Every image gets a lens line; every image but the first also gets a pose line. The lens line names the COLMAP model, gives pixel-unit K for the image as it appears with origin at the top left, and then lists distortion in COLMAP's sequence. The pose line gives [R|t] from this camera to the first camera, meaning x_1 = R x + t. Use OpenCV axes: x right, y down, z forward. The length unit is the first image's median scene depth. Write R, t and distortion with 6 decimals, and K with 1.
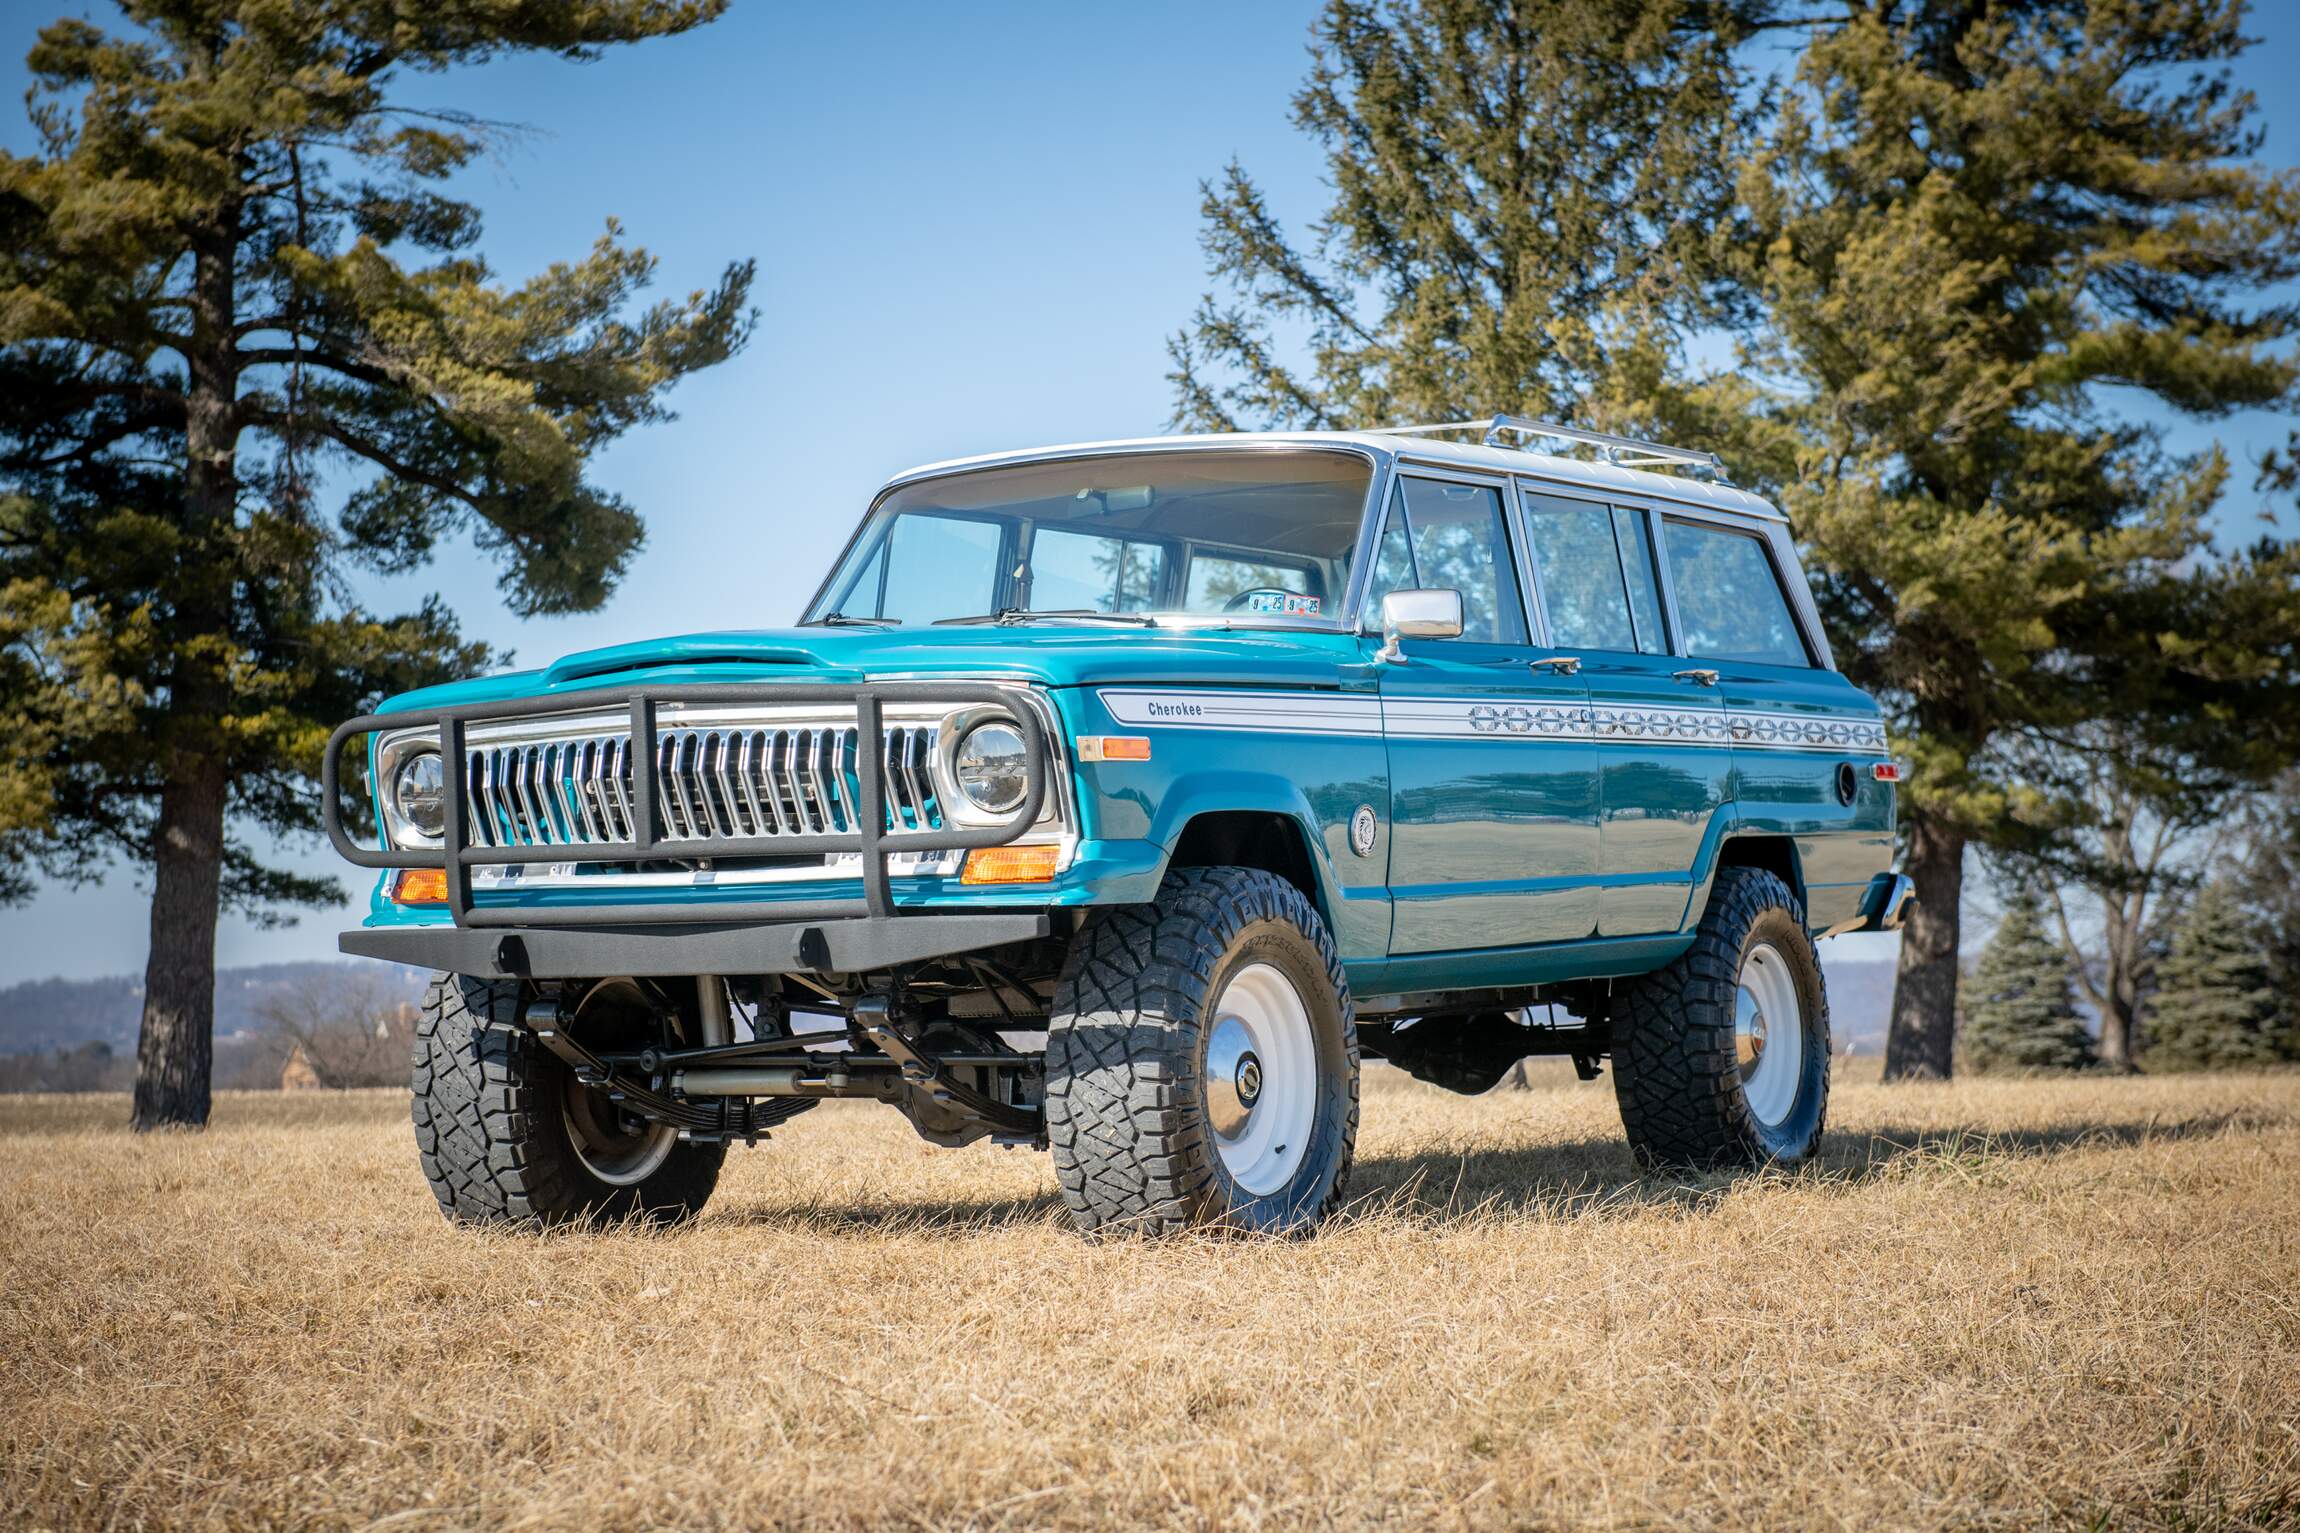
lens RADIAL K [[4270.1, 0, 1116.0], [0, 4270.1, 771.2], [0, 0, 1]] dist [0.017970, -0.078035]
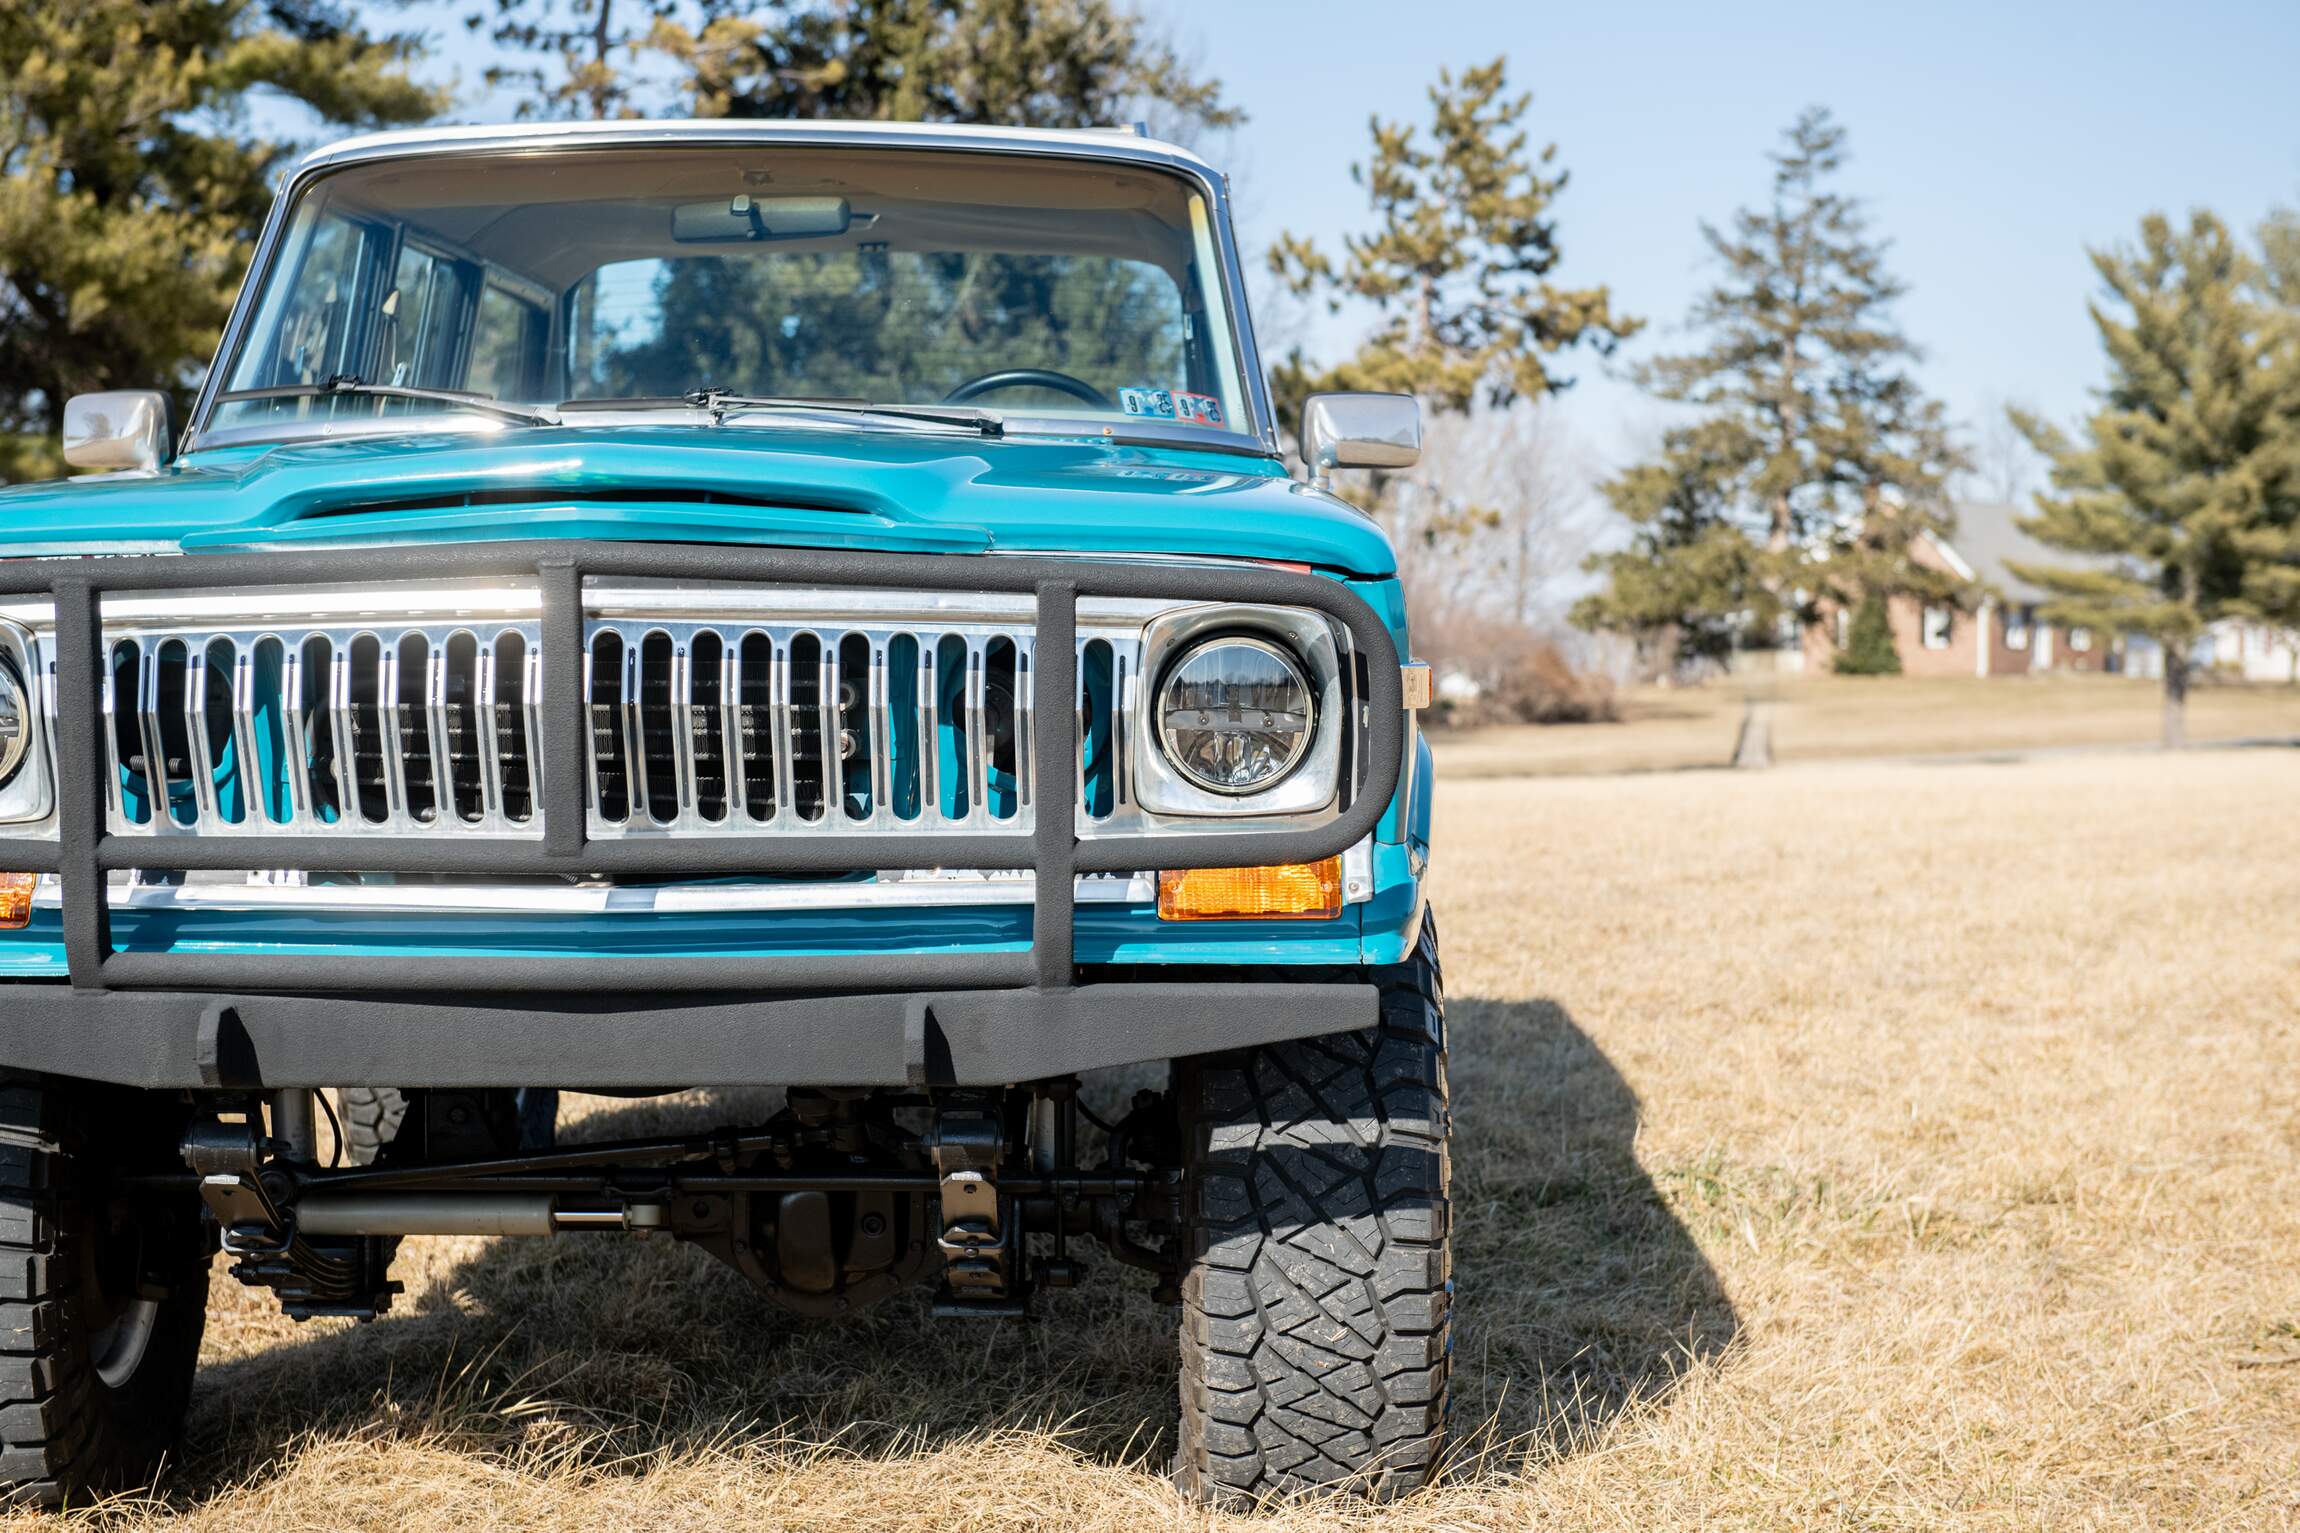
lens RADIAL K [[3953.4, 0, 1150.0], [0, 3953.4, 766.5], [0, 0, 1]] dist [0.049750, -0.060131]
pose [[0.865776, -0.002003, 0.500428, -0.266453], [-0.036752, 0.997037, 0.067574, -0.025786], [-0.499081, -0.076896, 0.863137, 0.497054]]
